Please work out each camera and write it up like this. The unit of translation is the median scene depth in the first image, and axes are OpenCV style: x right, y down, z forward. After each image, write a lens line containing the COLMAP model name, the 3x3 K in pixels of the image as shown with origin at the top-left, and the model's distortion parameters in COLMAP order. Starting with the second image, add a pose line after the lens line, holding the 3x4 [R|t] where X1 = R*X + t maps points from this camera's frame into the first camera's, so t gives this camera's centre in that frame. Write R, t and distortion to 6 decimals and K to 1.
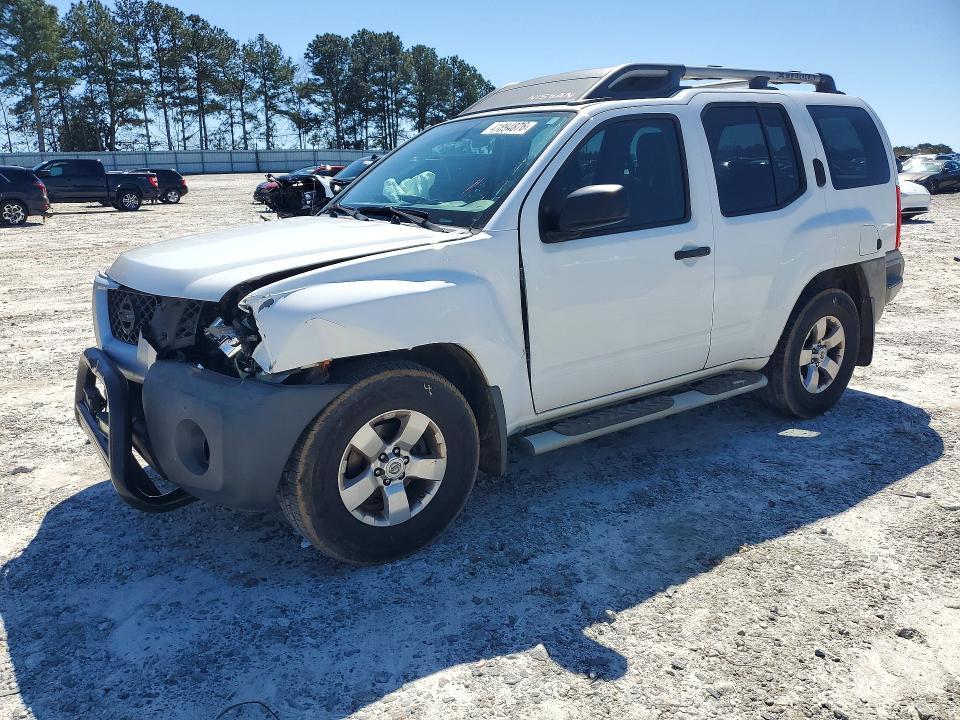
lens RADIAL K [[748.1, 0, 474.3], [0, 748.1, 363.8], [0, 0, 1]] dist [0.012939, -0.001830]
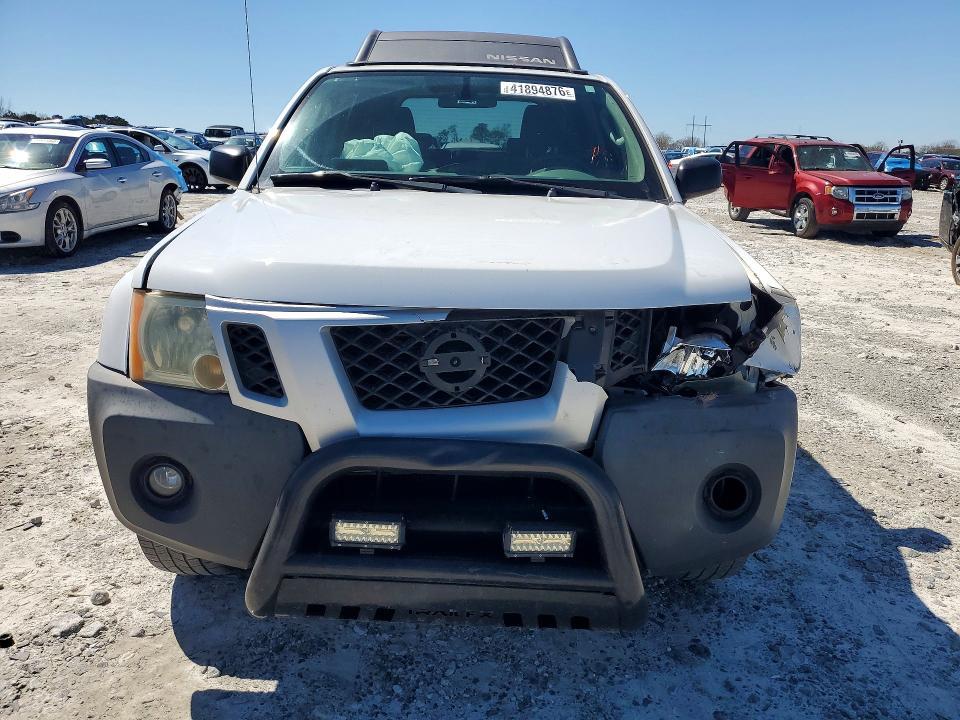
lens RADIAL K [[748.1, 0, 479.7], [0, 748.1, 354.7], [0, 0, 1]] dist [0.012939, -0.001830]
pose [[0.562701, -0.188074, 0.804982, -1.158629], [0.165904, 0.979656, 0.112914, -0.166790], [-0.809842, 0.070013, 0.582456, 0.799959]]
